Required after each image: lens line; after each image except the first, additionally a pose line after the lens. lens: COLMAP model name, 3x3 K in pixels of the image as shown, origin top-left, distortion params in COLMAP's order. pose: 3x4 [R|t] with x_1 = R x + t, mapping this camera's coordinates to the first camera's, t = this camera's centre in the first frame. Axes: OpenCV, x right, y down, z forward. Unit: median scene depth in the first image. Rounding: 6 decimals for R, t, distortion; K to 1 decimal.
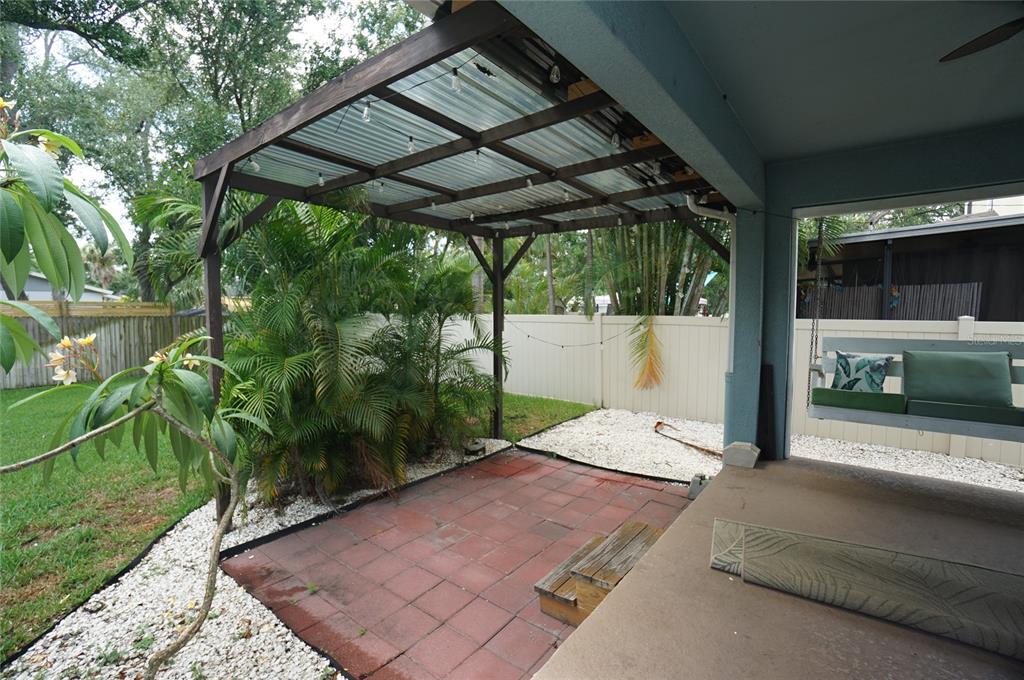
lens RADIAL K [[450.7, 0, 509.3], [0, 450.7, 338.0], [0, 0, 1]] dist [-0.062509, 0.021622]
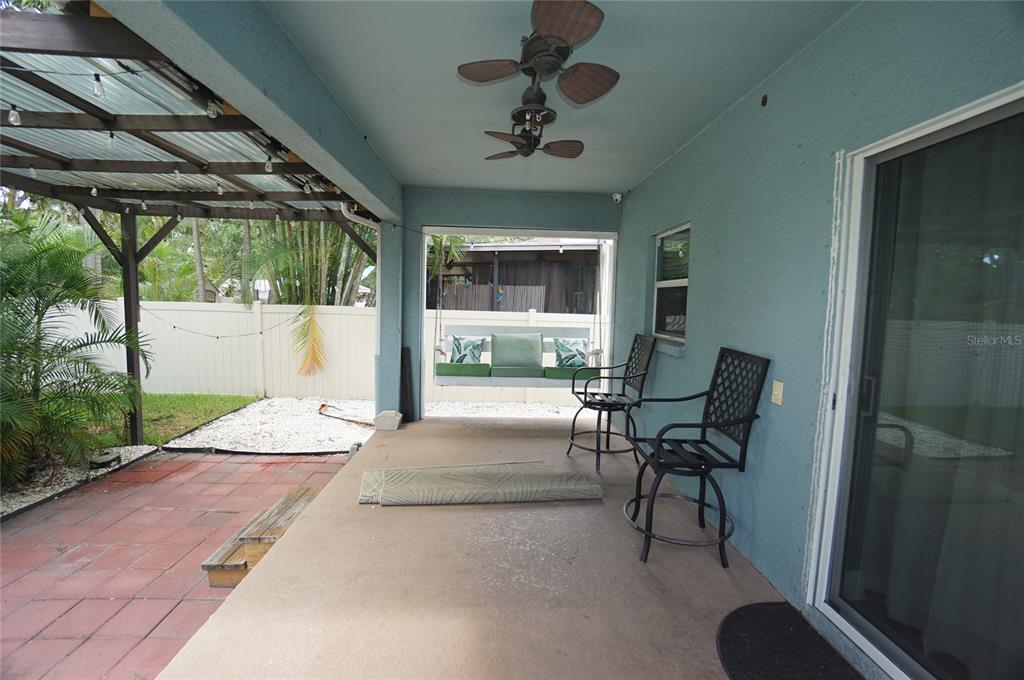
lens RADIAL K [[450.7, 0, 509.3], [0, 450.7, 338.0], [0, 0, 1]] dist [-0.062509, 0.021622]
pose [[0.759209, -0.031776, 0.650071, -0.021555], [0.011053, 0.999293, 0.035937, -0.007407], [-0.650753, -0.020098, 0.759023, -0.130836]]
